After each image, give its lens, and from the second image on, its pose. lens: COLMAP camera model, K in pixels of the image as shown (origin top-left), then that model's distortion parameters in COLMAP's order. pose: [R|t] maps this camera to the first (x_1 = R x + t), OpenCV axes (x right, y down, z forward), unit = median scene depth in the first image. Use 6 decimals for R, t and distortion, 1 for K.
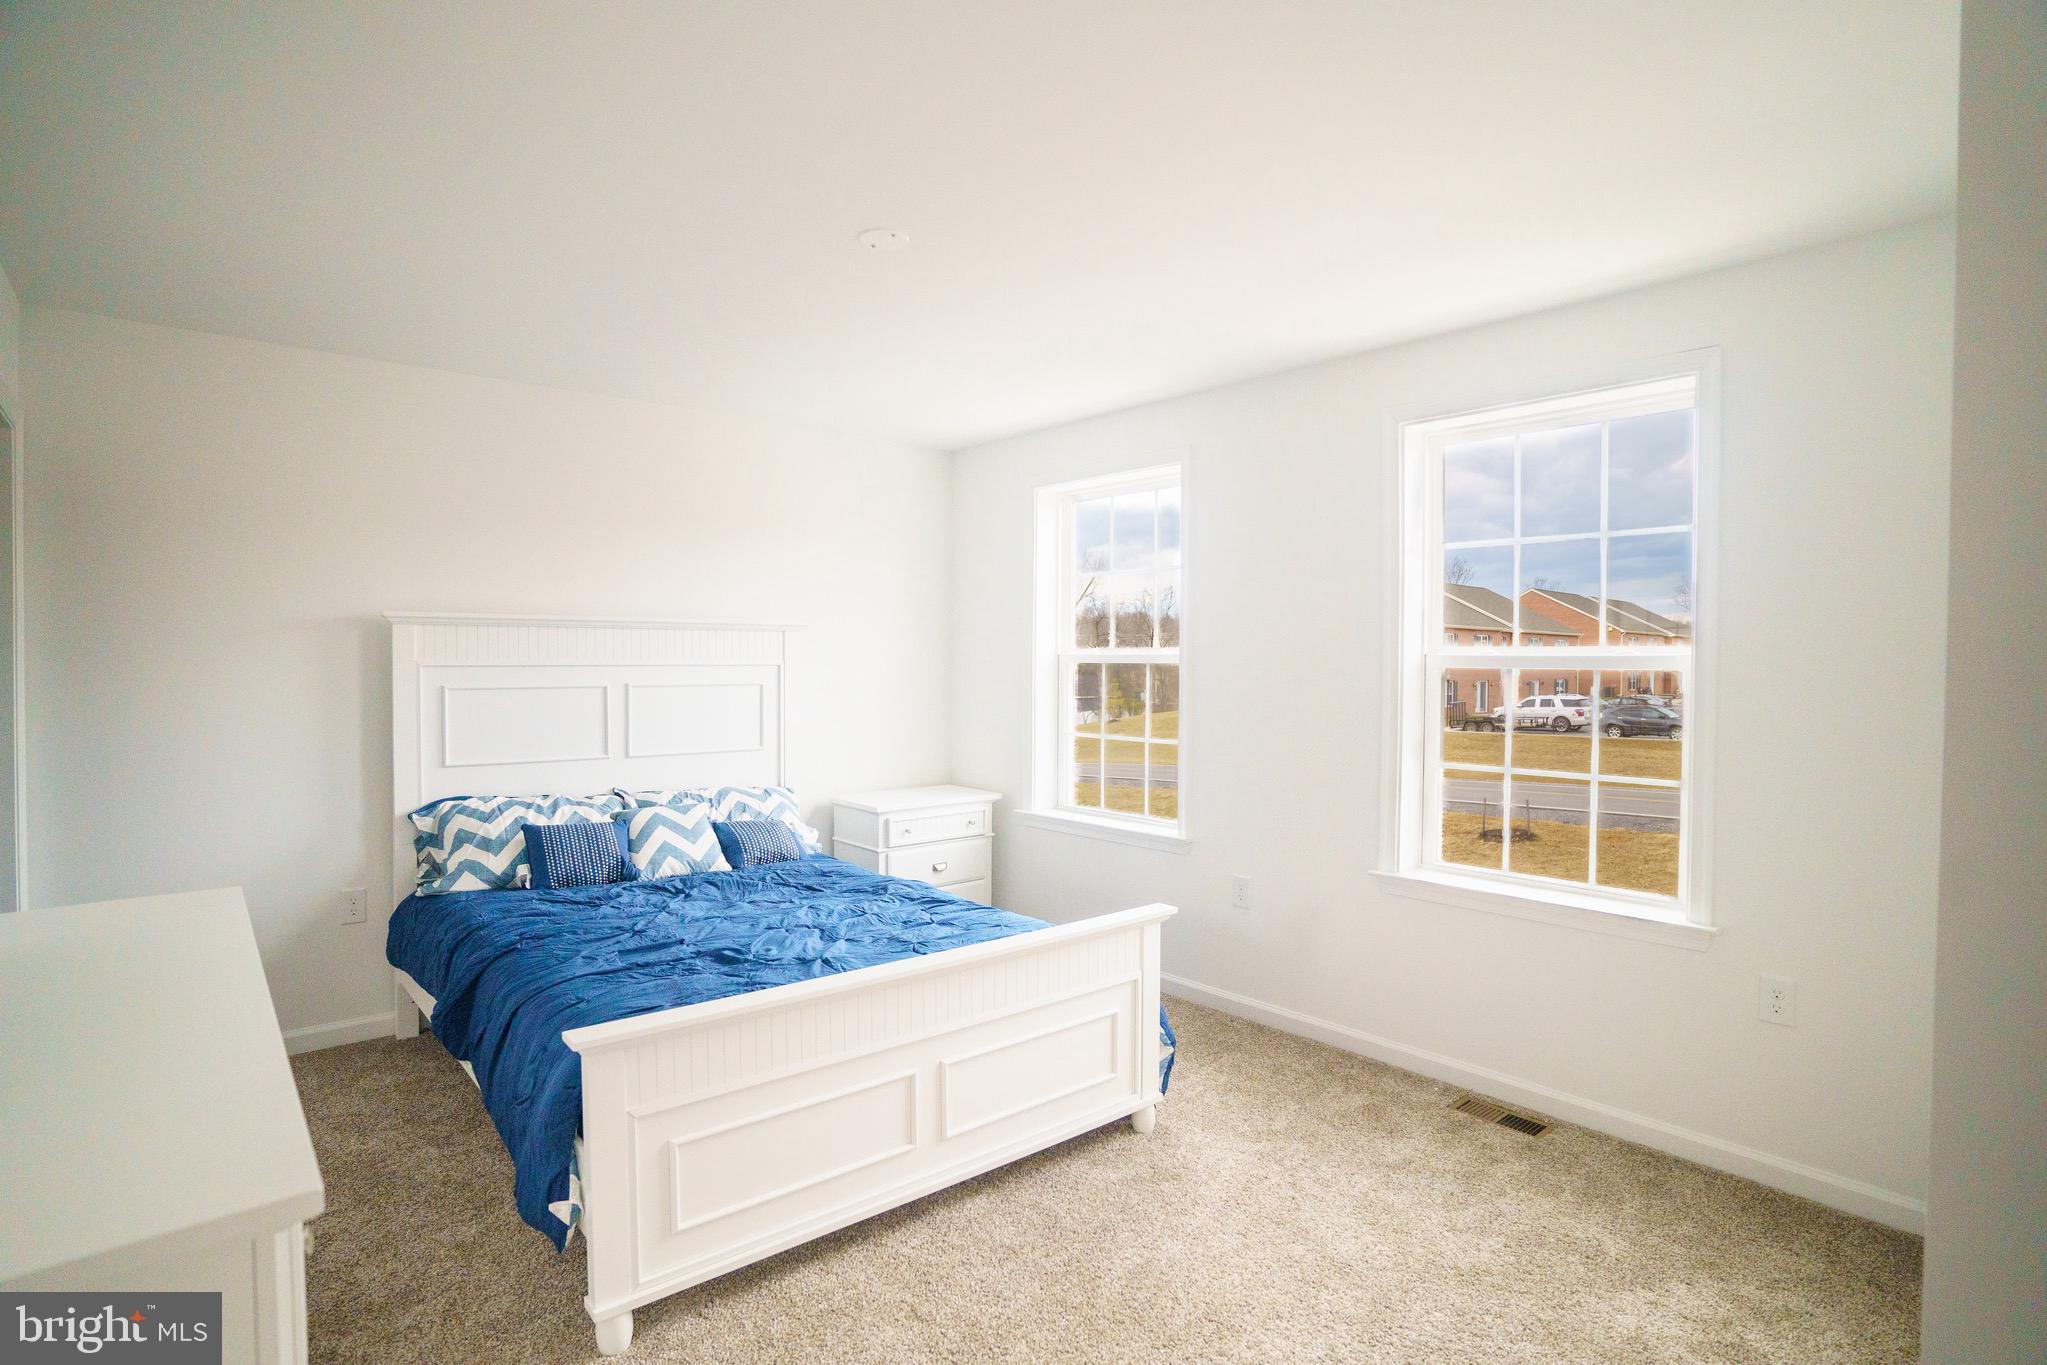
lens RADIAL K [[1048.4, 0, 1006.3], [0, 1048.4, 678.6], [0, 0, 1]] dist [-0.092946, 0.049742]
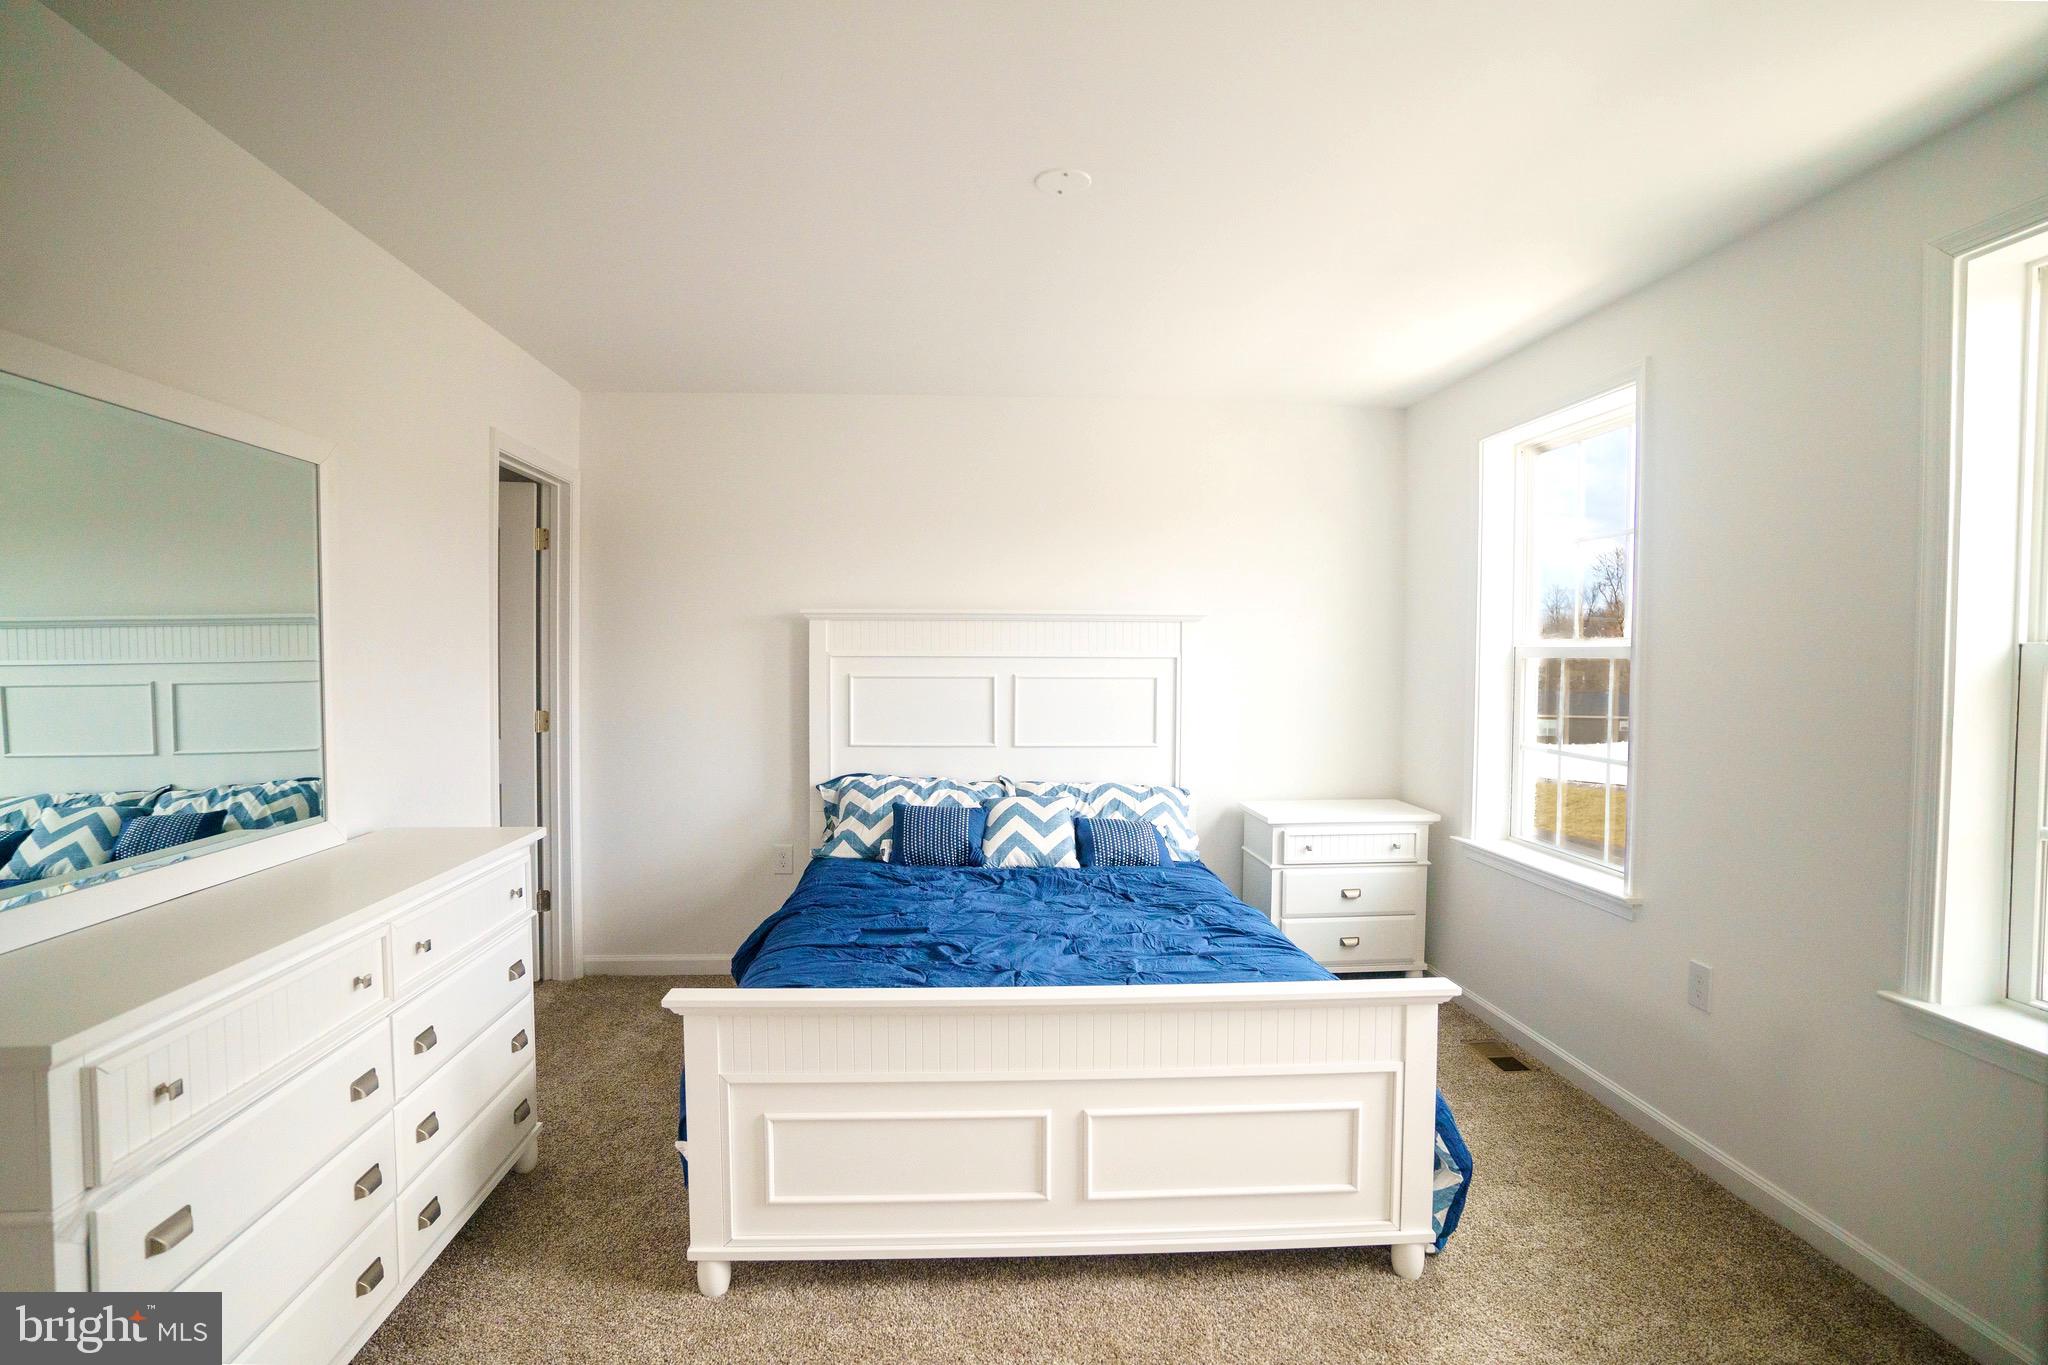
lens RADIAL K [[1048.9, 0, 1006.8], [0, 1048.9, 678.6], [0, 0, 1]] dist [-0.092946, 0.049742]
pose [[0.790671, 0.015738, -0.612039, 0.294172], [-0.013397, 0.999875, 0.008405, -0.000324], [0.612094, 0.001554, 0.790783, 0.194444]]
